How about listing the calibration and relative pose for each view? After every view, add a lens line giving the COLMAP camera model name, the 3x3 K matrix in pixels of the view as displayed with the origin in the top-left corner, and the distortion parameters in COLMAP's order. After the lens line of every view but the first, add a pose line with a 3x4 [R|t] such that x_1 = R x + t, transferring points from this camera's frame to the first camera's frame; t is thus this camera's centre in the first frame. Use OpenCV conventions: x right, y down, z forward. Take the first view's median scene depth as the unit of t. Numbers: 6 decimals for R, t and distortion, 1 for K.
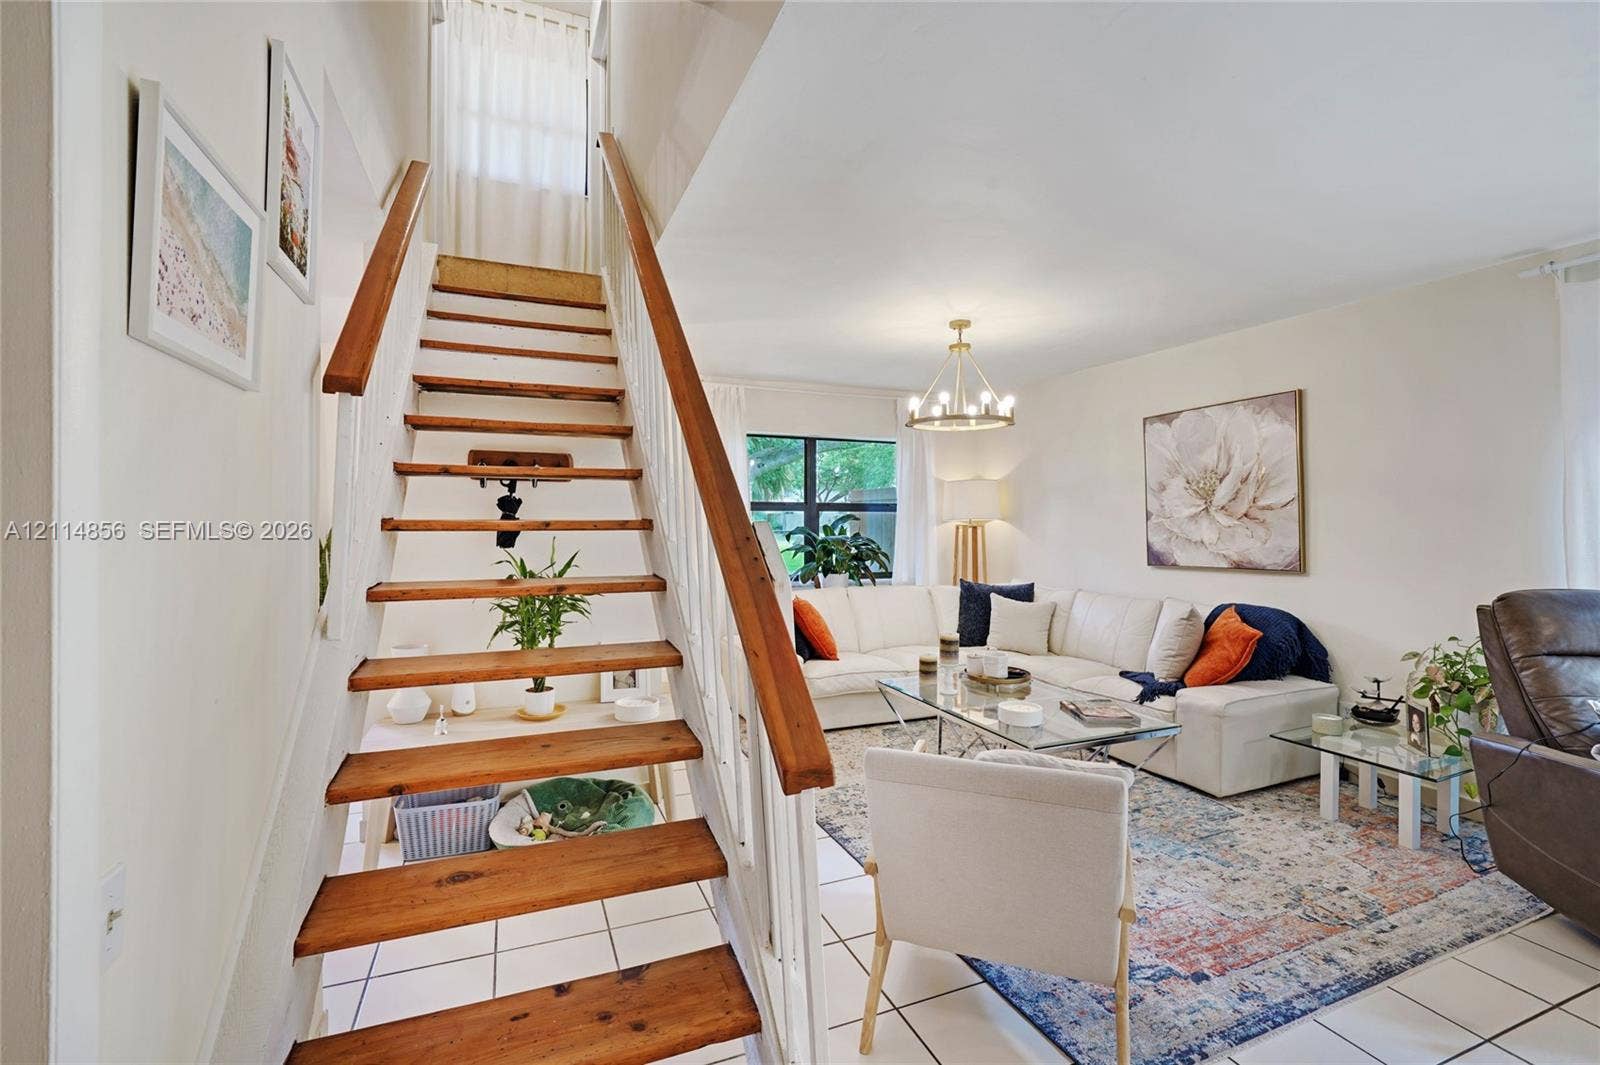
lens RADIAL K [[686.6, 0, 793.9], [0, 686.6, 513.9], [0, 0, 1]] dist [-0.000632, 0.000227]
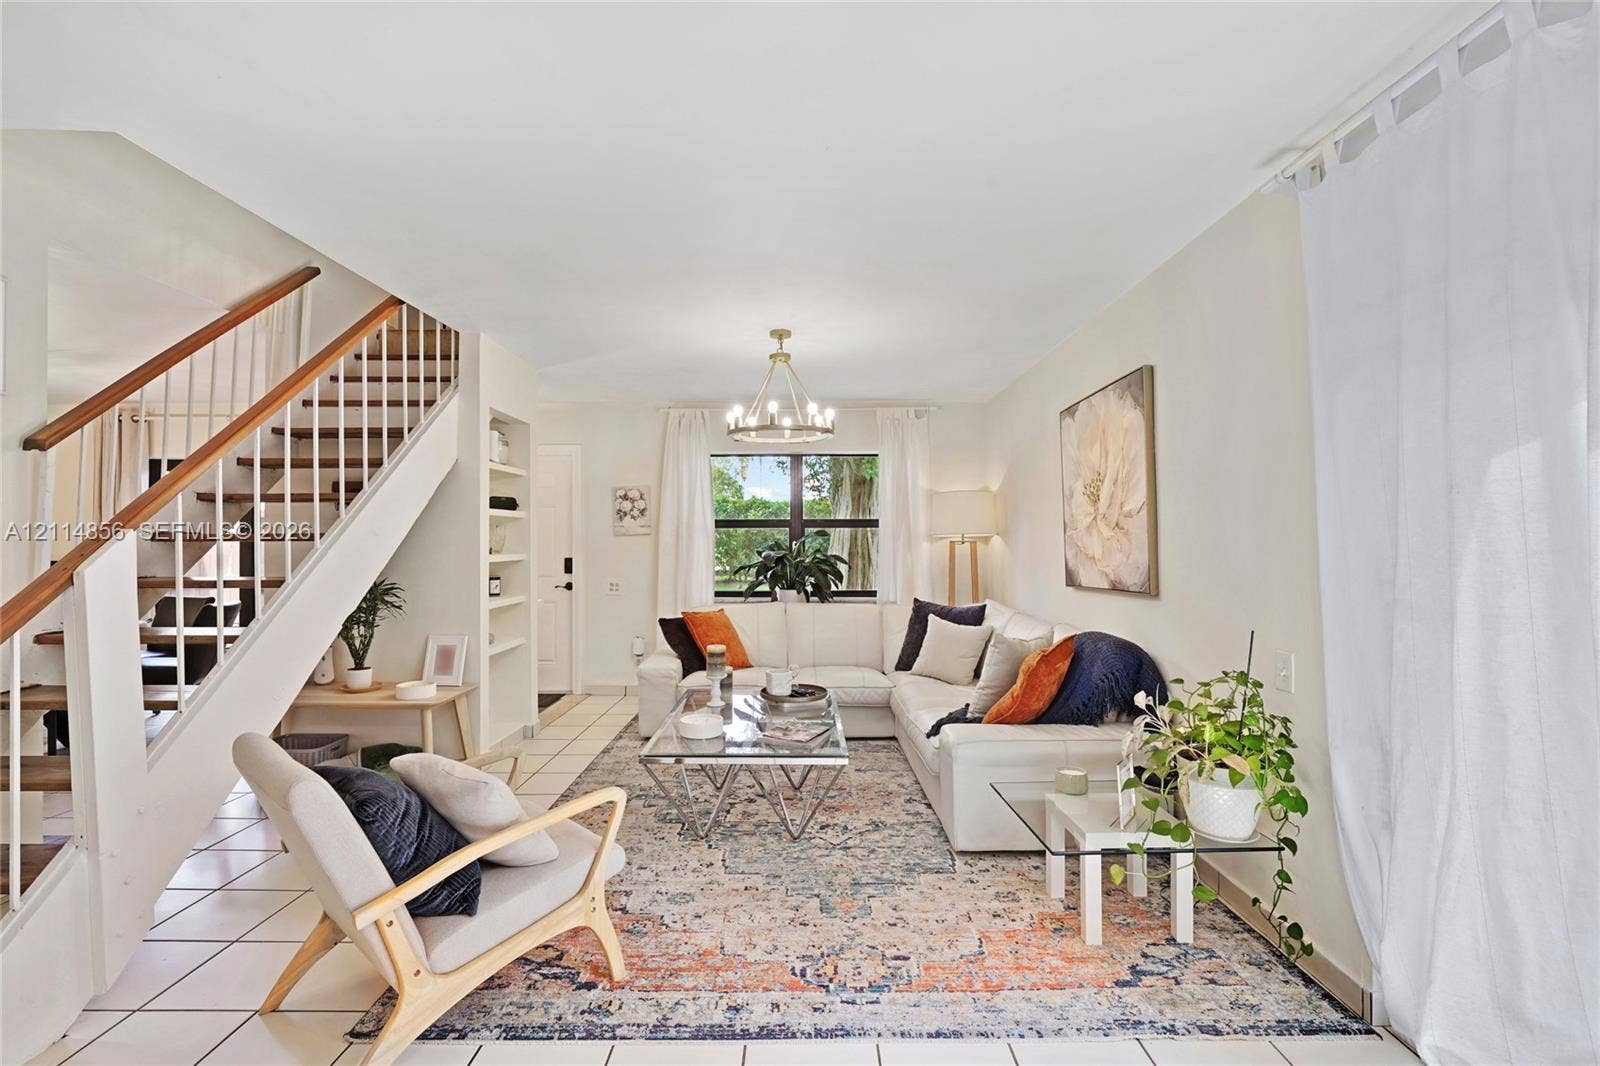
lens RADIAL K [[701.8, 0, 800.0], [0, 701.8, 533.0], [0, 0, 1]] dist [-0.002944, -0.000082]
pose [[0.923358, -0.008341, -0.383850, 0.702386], [0.007595, 0.999965, -0.003461, 0.013145], [0.383865, 0.000281, 0.923389, 0.099618]]
